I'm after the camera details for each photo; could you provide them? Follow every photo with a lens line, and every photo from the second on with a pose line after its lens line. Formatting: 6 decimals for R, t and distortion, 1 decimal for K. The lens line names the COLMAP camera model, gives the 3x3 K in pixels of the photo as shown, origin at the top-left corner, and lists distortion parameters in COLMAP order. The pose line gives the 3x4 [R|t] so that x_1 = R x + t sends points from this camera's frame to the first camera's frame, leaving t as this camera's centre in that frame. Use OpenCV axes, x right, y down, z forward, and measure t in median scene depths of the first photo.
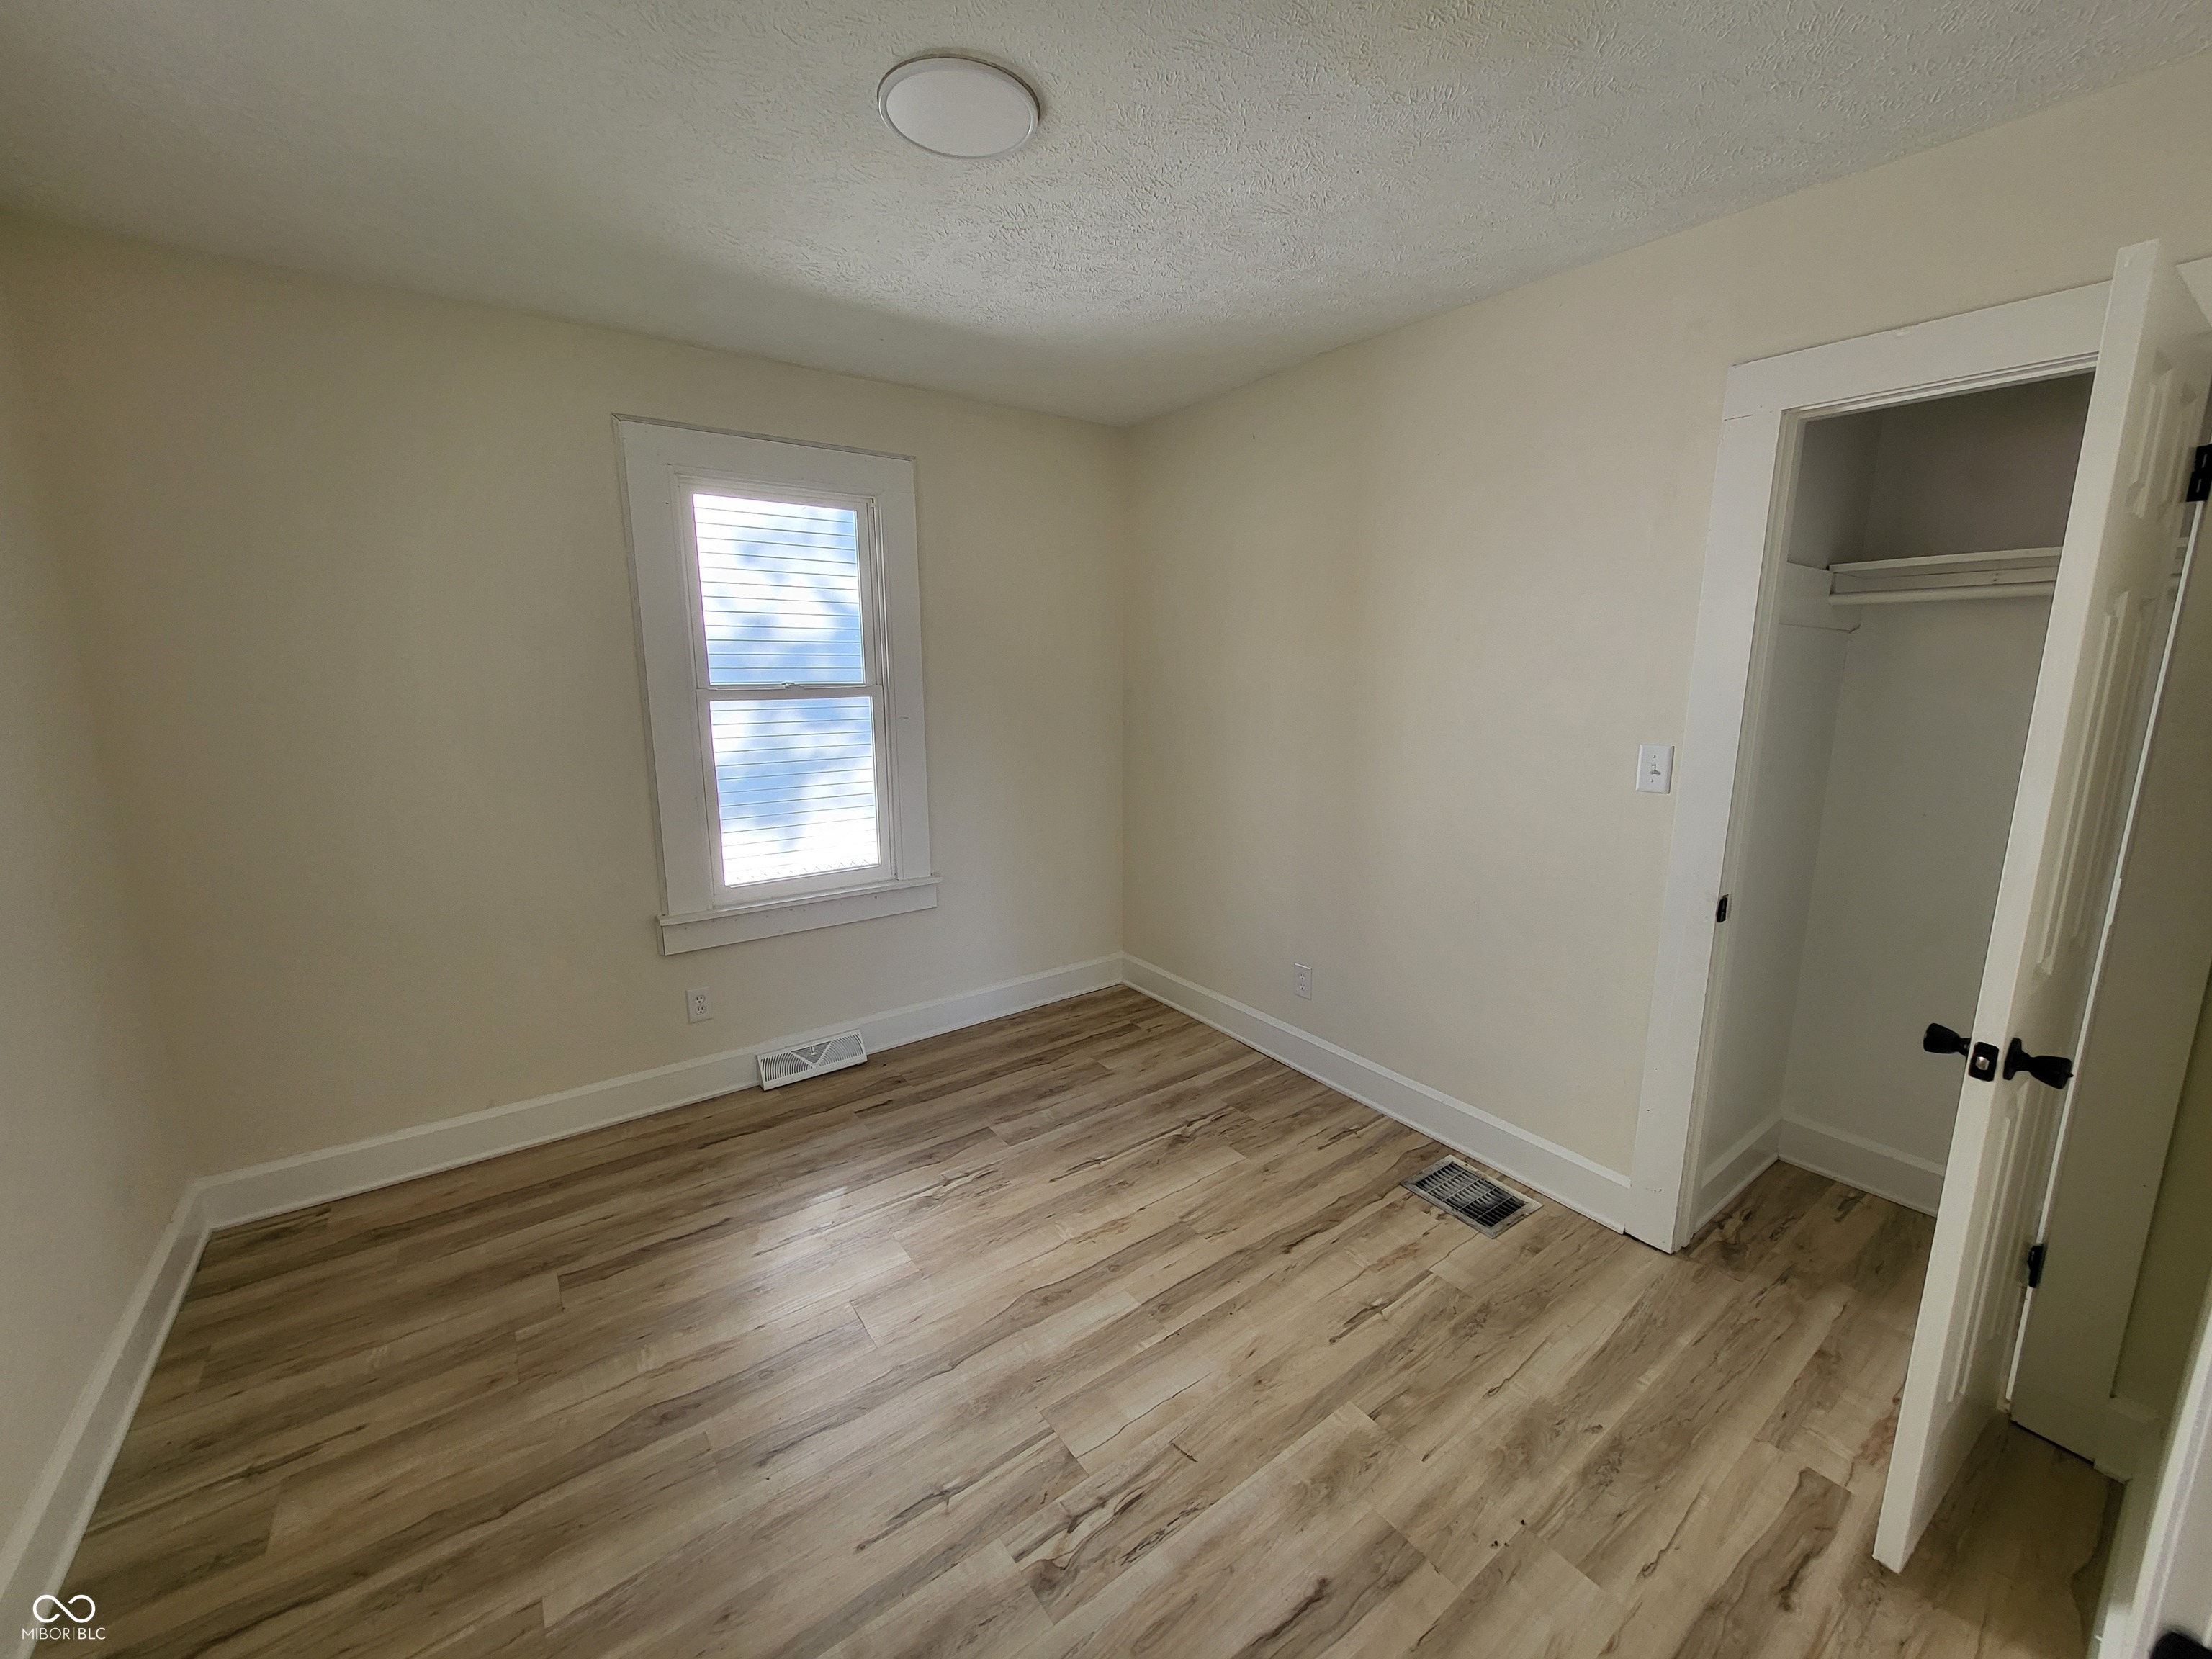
lens RADIAL K [[875.7, 0, 1117.8], [0, 875.7, 826.1], [0, 0, 1]] dist [-0.000596, -0.000457]
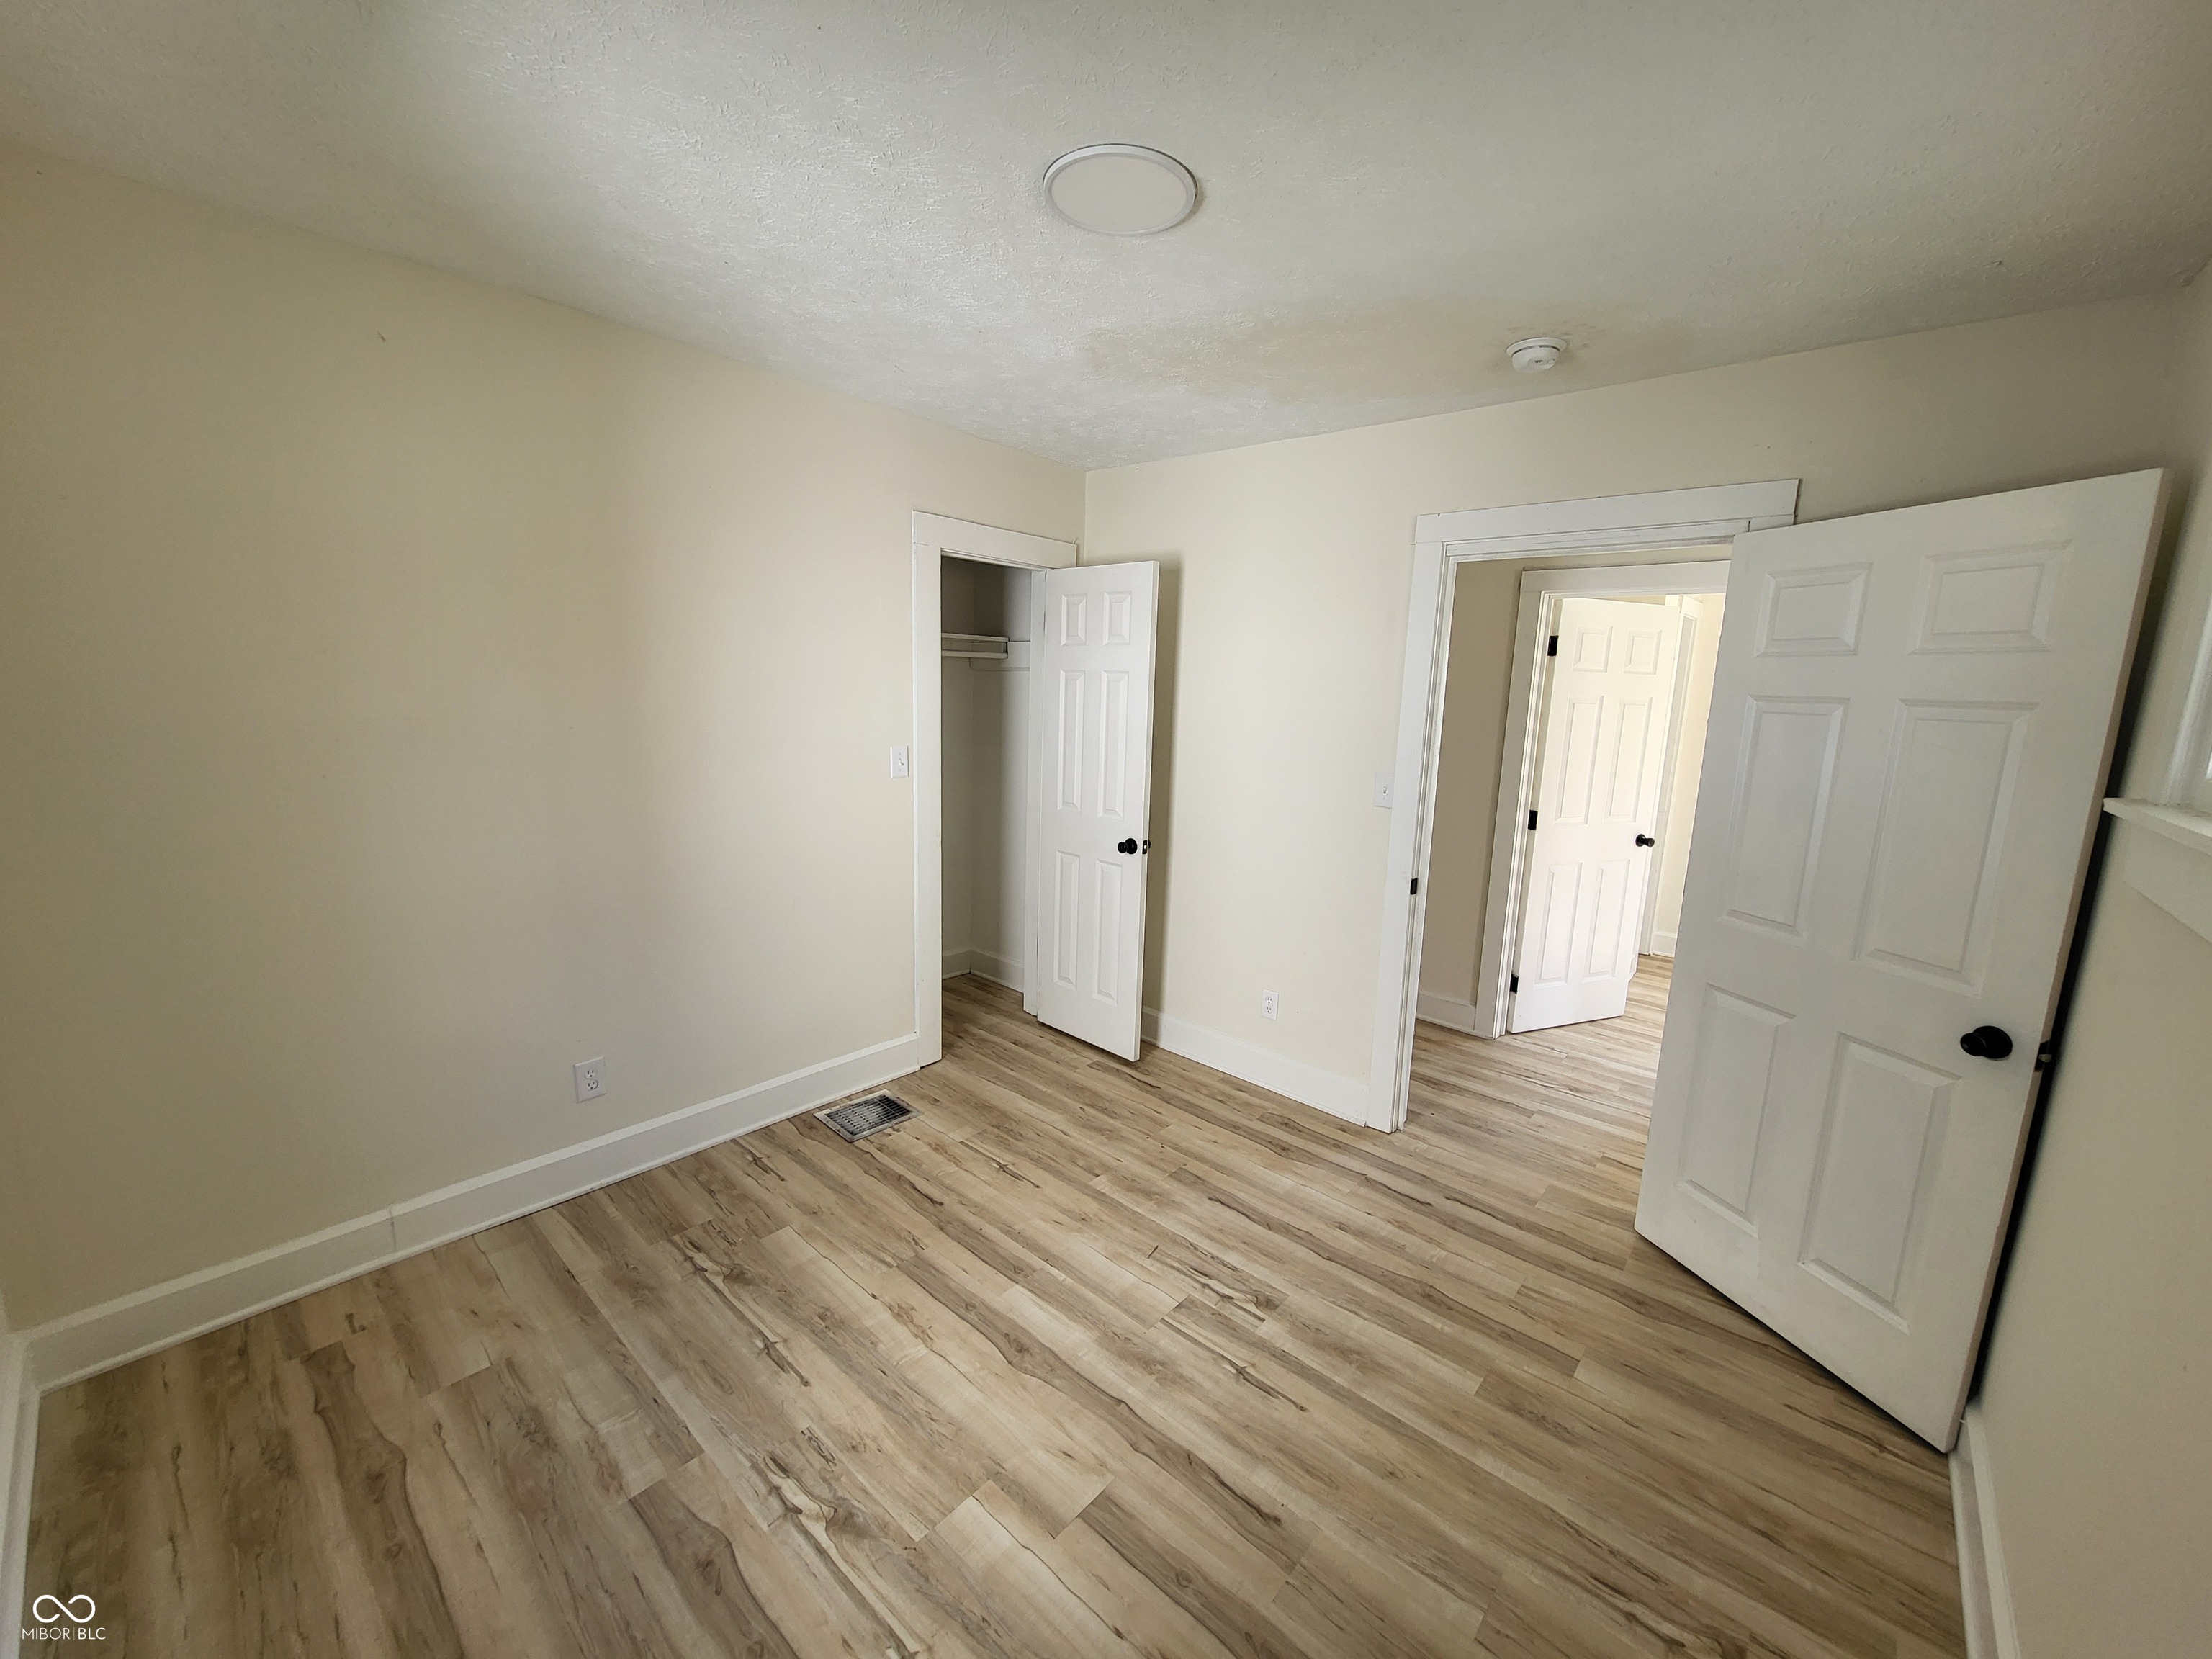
lens RADIAL K [[863.2, 0, 1106.0], [0, 863.2, 829.5], [0, 0, 1]] dist [0.000334, -0.006513]
pose [[-0.211639, -0.178578, 0.960895, -0.904106], [0.145504, 0.966452, 0.211659, -0.215163], [-0.966456, 0.184610, -0.178555, 0.938263]]
